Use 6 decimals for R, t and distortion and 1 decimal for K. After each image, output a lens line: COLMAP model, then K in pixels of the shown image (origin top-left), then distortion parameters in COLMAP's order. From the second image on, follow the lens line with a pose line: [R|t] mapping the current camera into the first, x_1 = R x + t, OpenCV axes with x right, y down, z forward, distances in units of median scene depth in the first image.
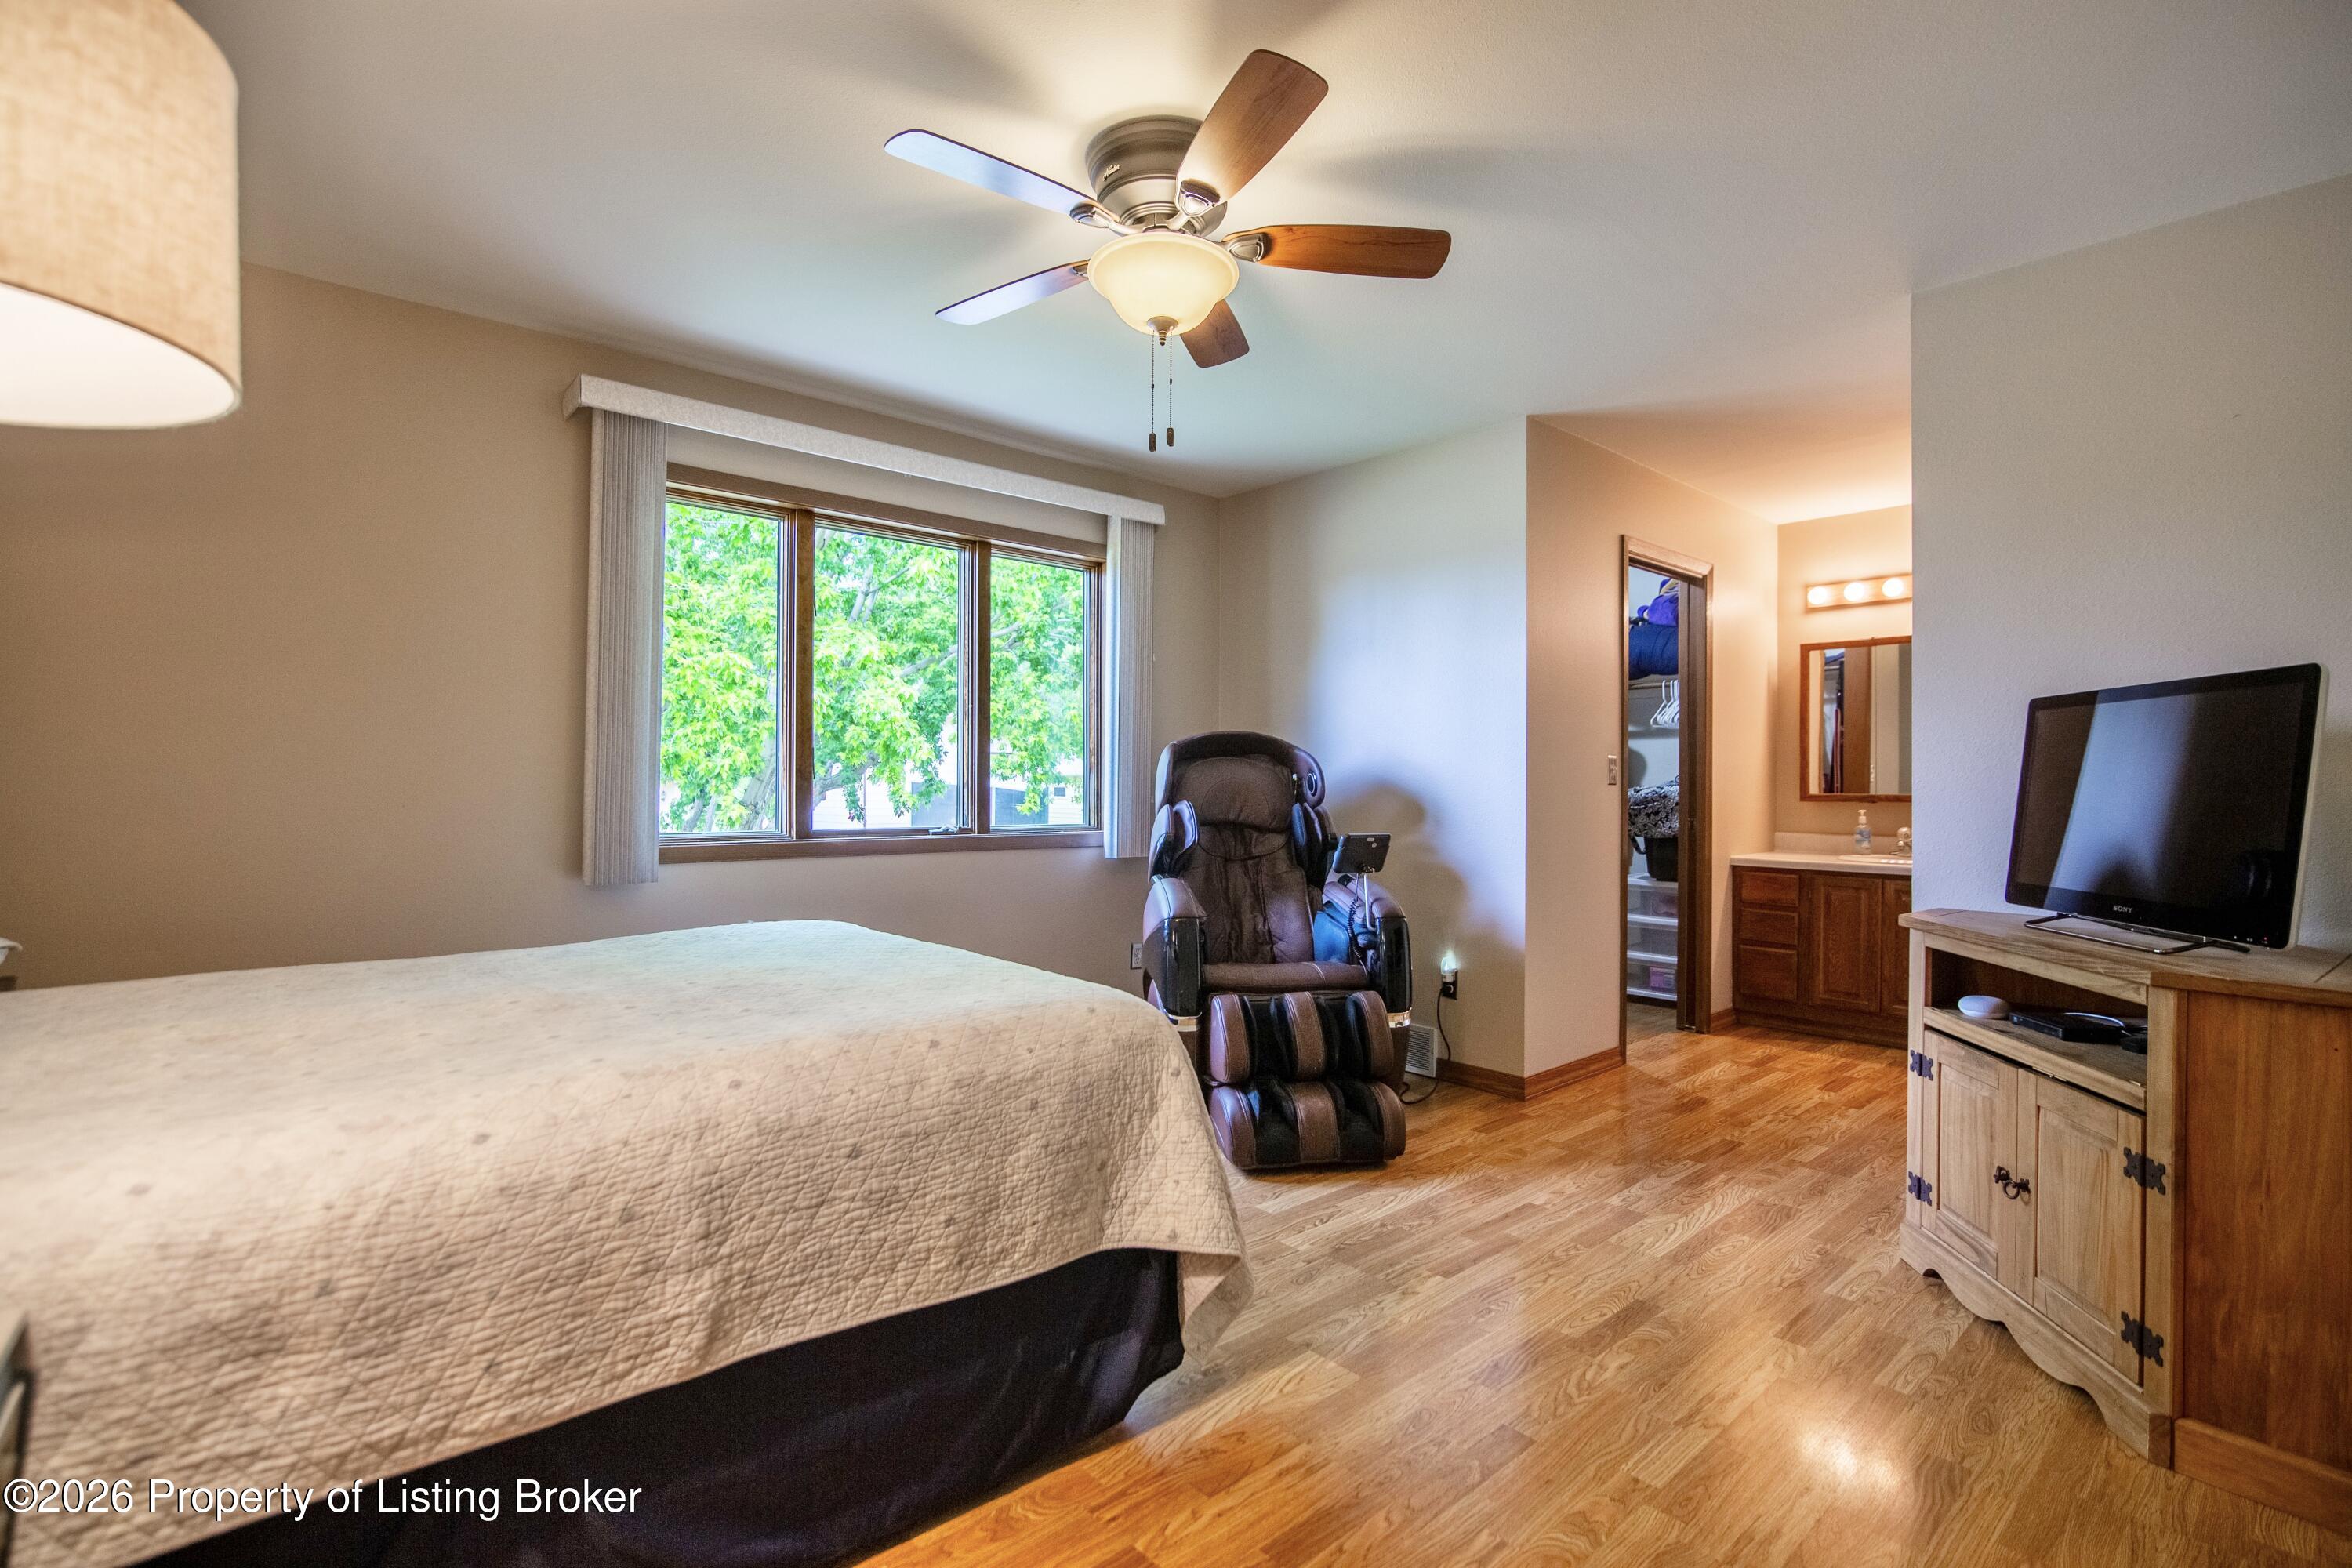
lens RADIAL K [[1084.3, 0, 1183.4], [0, 1084.3, 780.0], [0, 0, 1]] dist [-0.014189, -0.000894]
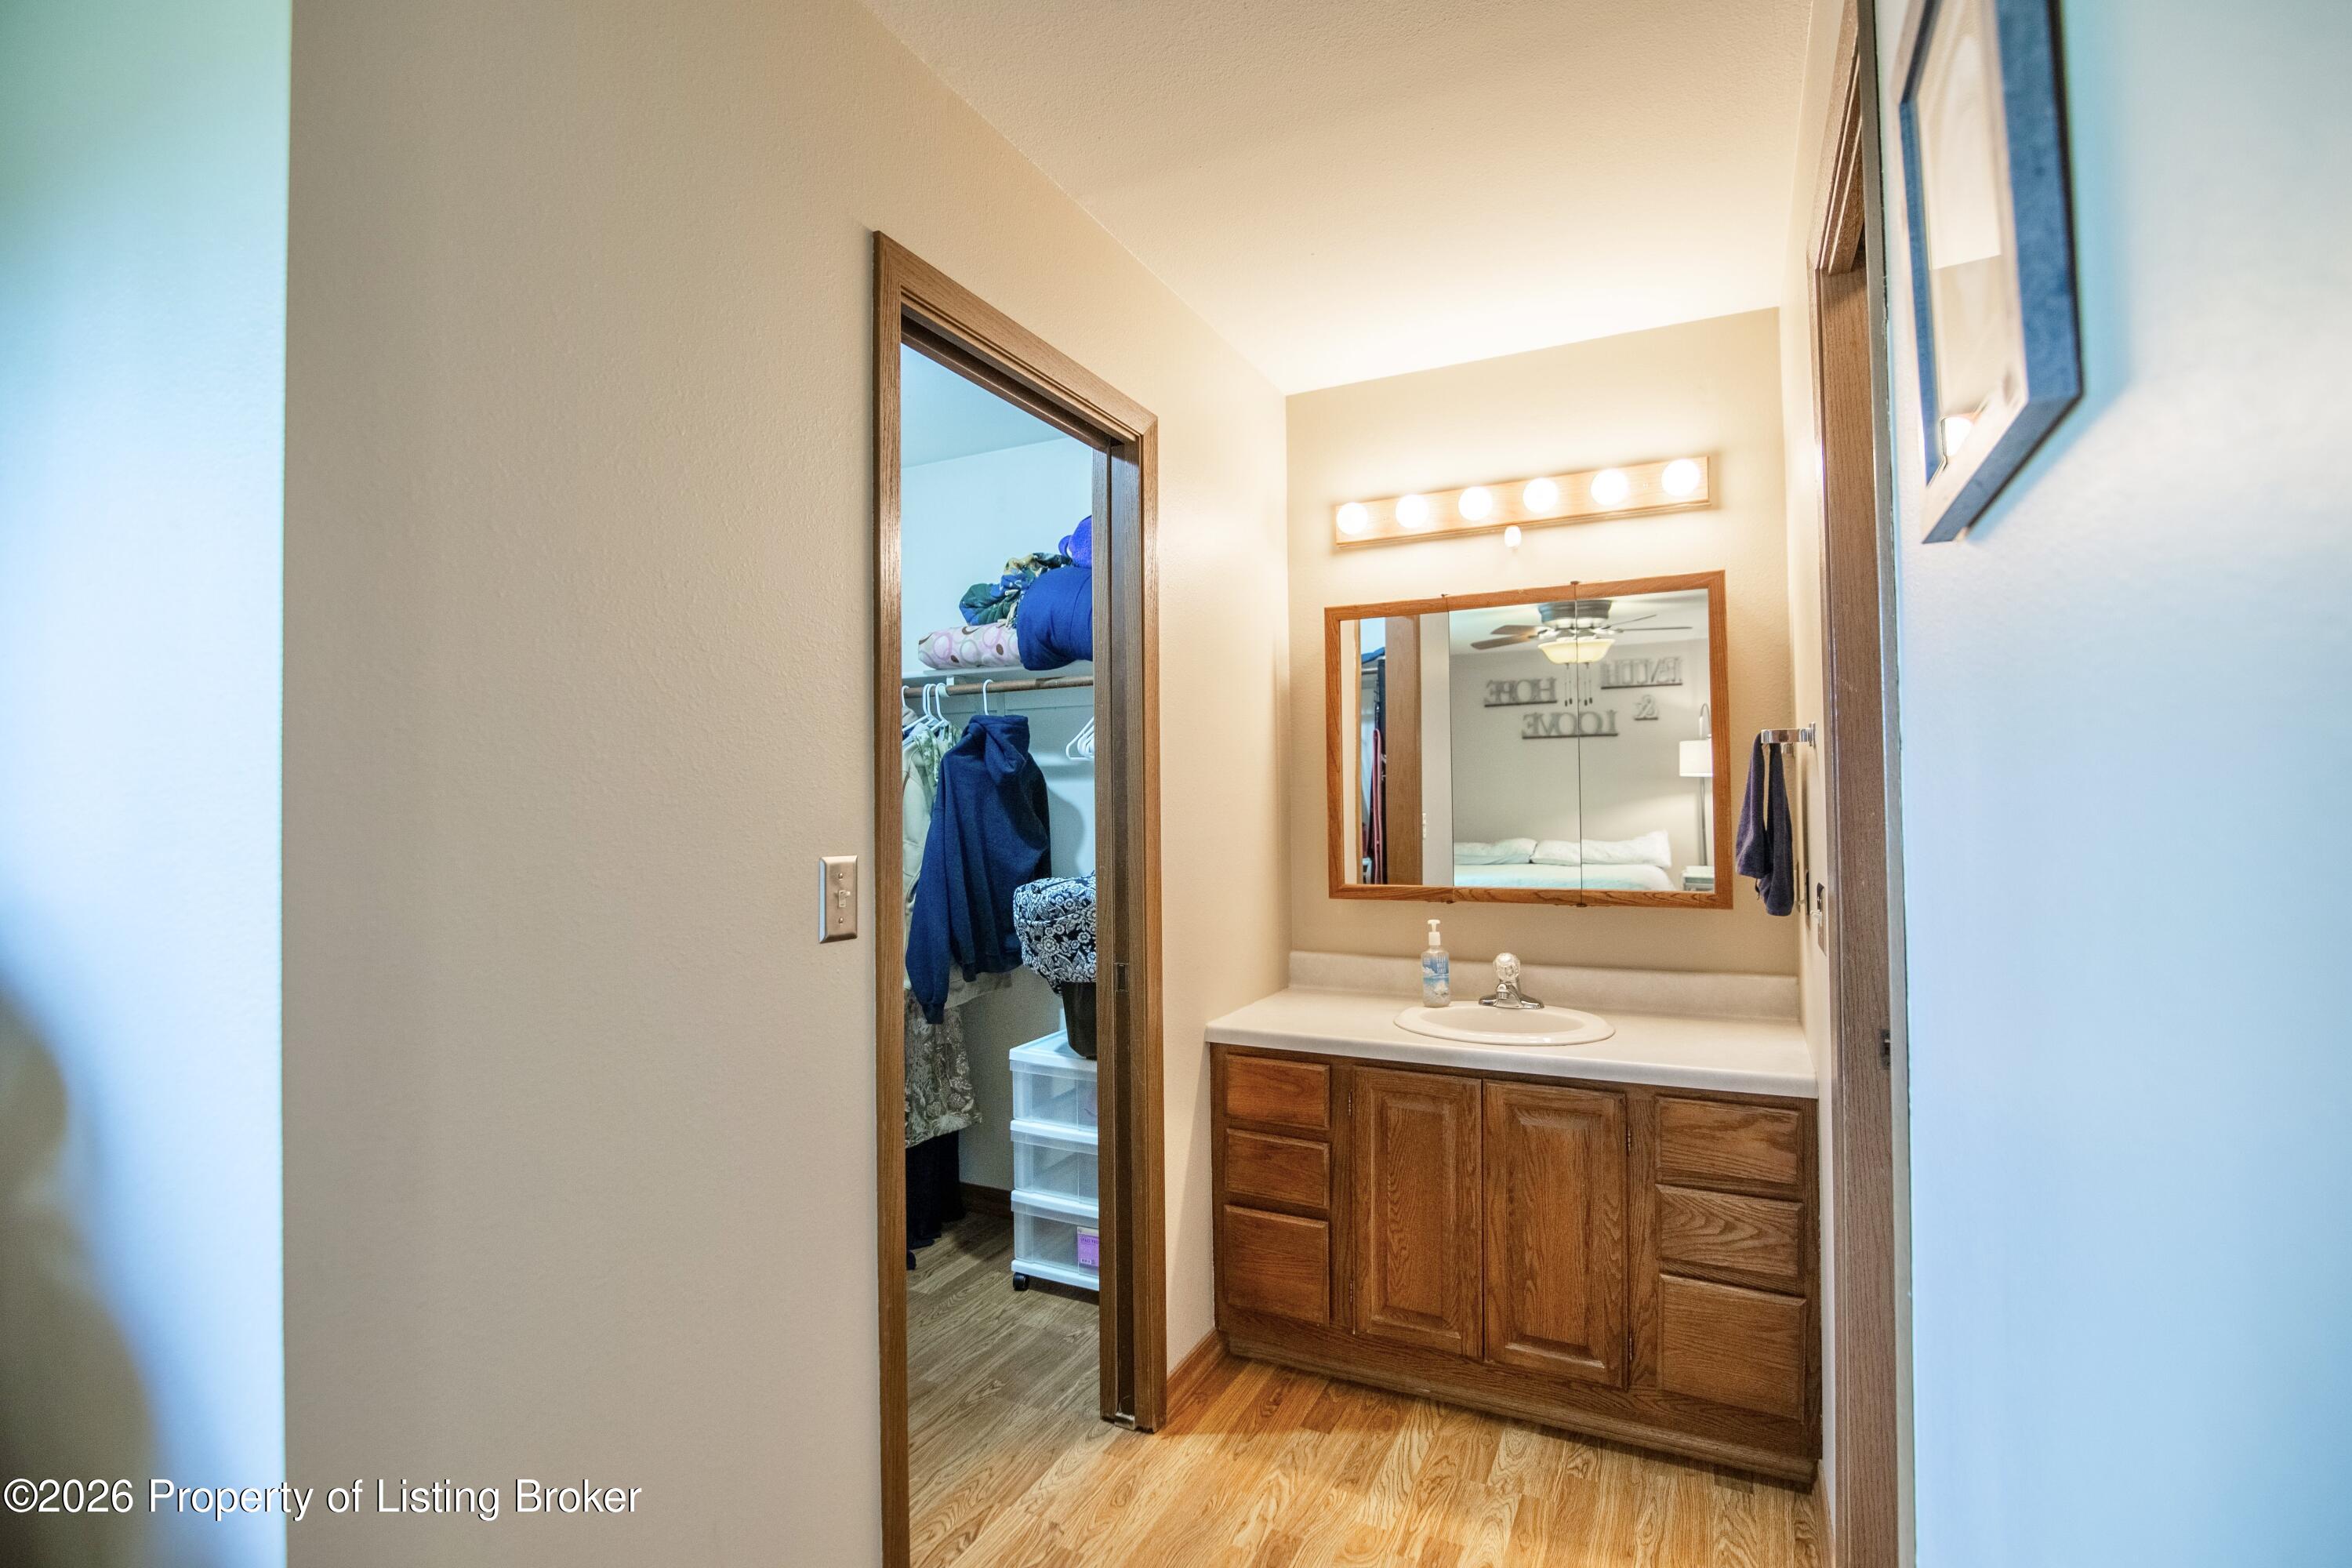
lens RADIAL K [[1084.3, 0, 1173.5], [0, 1084.3, 787.6], [0, 0, 1]] dist [-0.014189, -0.000894]
pose [[0.931576, -0.010843, 0.363385, 0.317430], [0.015507, 0.999831, -0.009920, -0.033162], [-0.363216, 0.014876, 0.931586, 0.548632]]
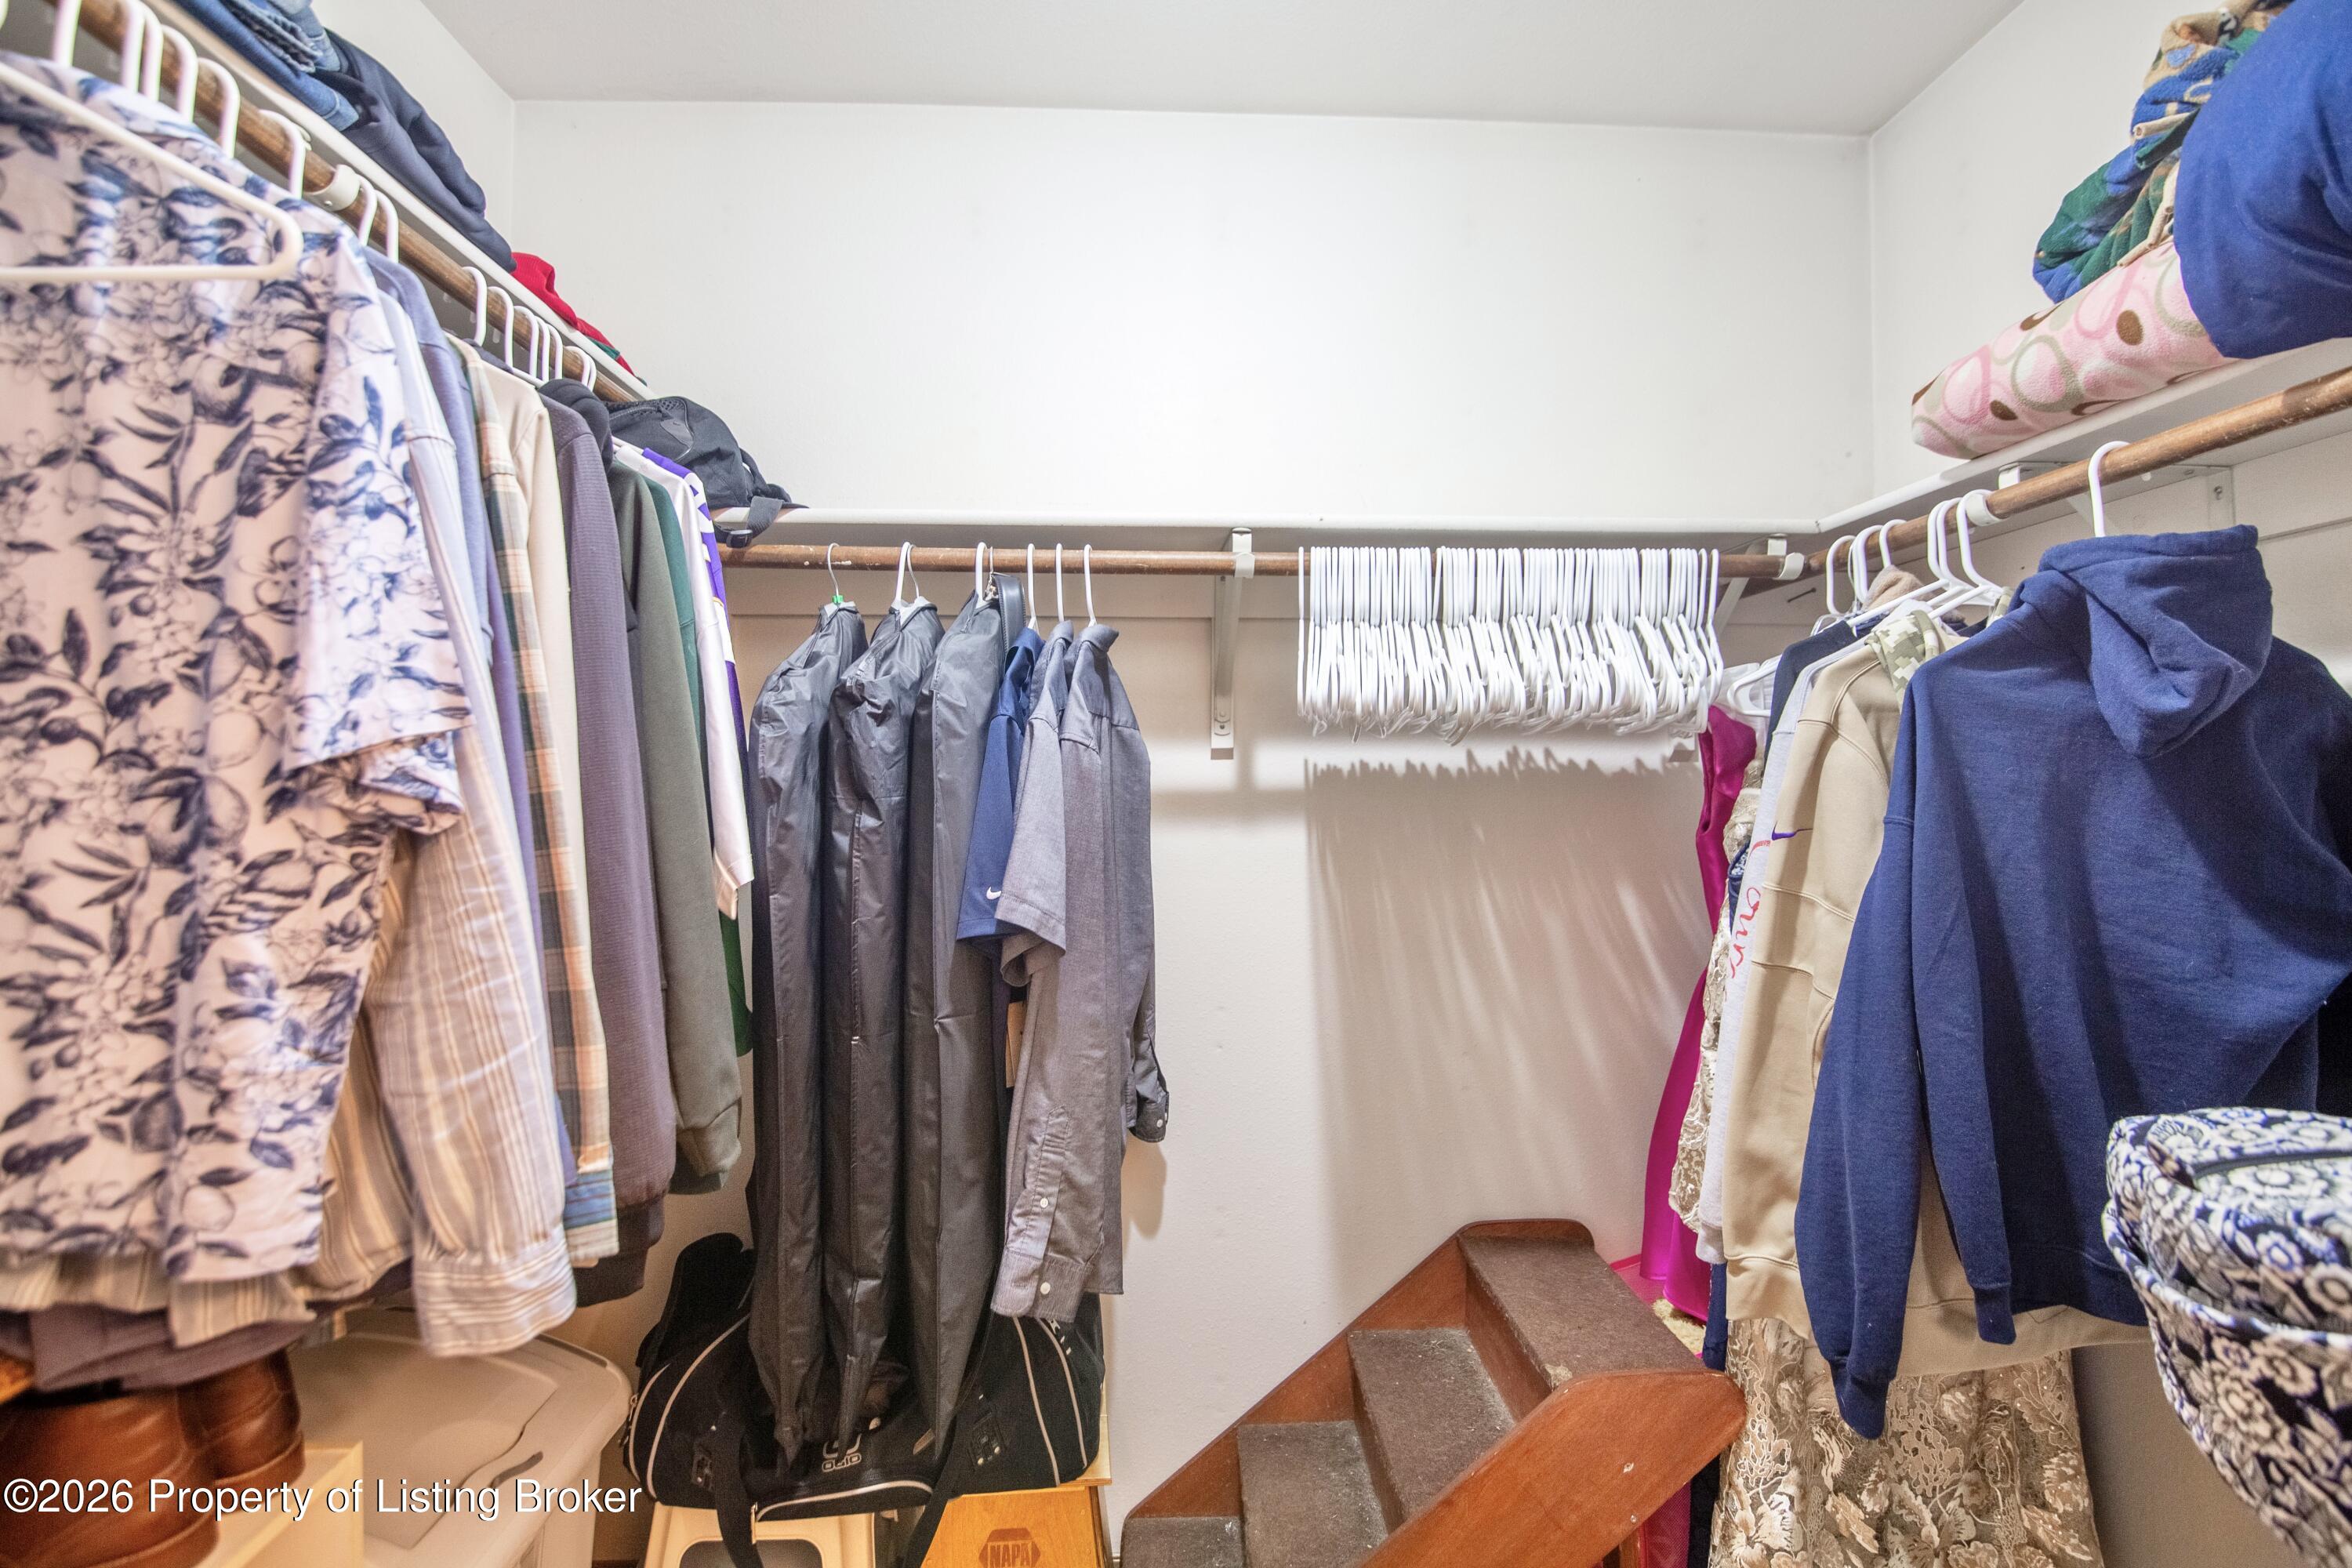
lens RADIAL K [[1084.3, 0, 1180.7], [0, 1084.3, 779.4], [0, 0, 1]] dist [-0.014189, -0.000894]
pose [[0.770066, -0.010436, -0.637879, 0.434433], [0.004097, 0.999926, -0.011413, -0.035731], [0.637951, 0.006175, 0.770052, 0.880862]]
